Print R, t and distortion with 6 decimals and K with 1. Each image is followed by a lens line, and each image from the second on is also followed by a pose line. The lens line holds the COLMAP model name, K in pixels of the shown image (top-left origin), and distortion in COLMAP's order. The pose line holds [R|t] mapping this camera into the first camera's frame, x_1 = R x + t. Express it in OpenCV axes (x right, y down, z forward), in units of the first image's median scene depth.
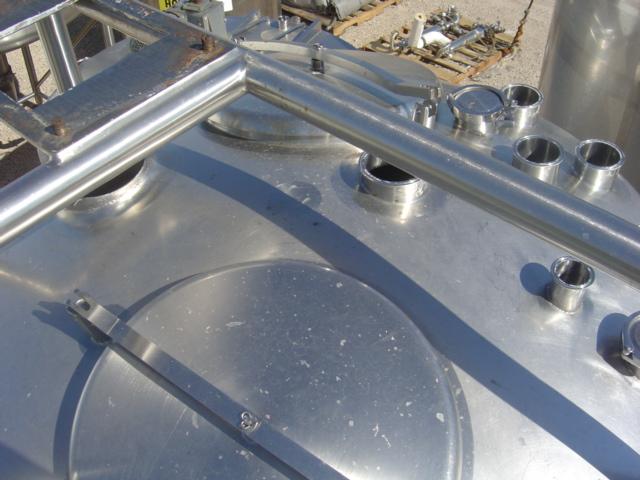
lens RADIAL K [[716.4, 0, 320.0], [0, 716.4, 240.0], [0, 0, 1]] dist [-0.154469, 0.024399]
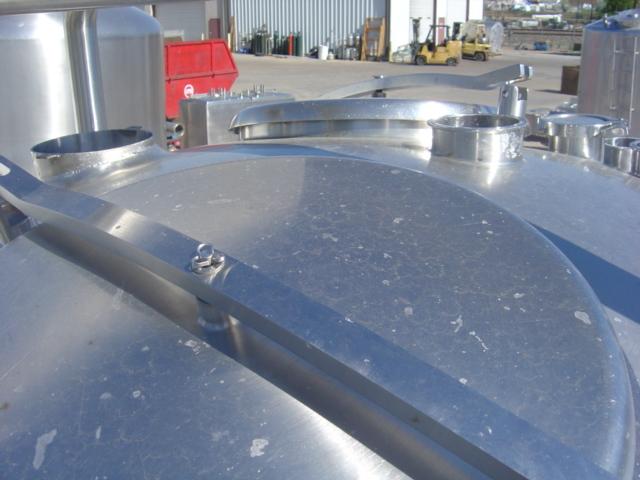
lens RADIAL K [[716.4, 0, 320.0], [0, 716.4, 240.0], [0, 0, 1]] dist [-0.154469, 0.024399]
pose [[0.994039, 0.052538, -0.095535, 0.025432], [-0.087288, 0.908533, -0.408592, 0.402333], [0.065330, 0.414496, 0.907703, 0.477704]]
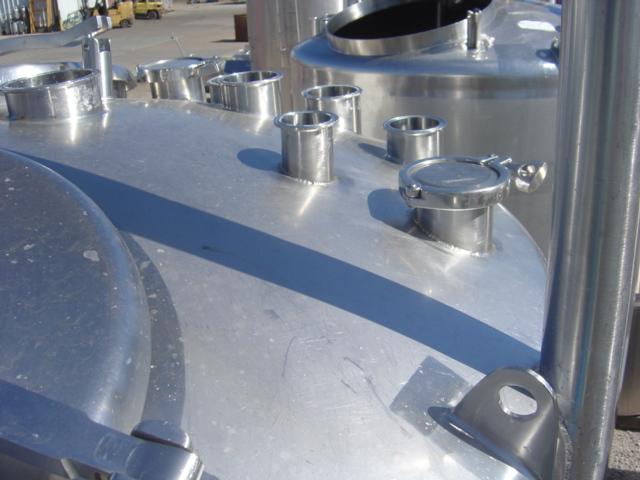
lens RADIAL K [[716.4, 0, 320.0], [0, 716.4, 240.0], [0, 0, 1]] dist [-0.154469, 0.024399]
pose [[0.944660, -0.139956, 0.296700, 0.167863], [0.238058, 0.914742, -0.326460, 0.424808], [-0.225713, 0.379025, 0.897437, 0.471541]]
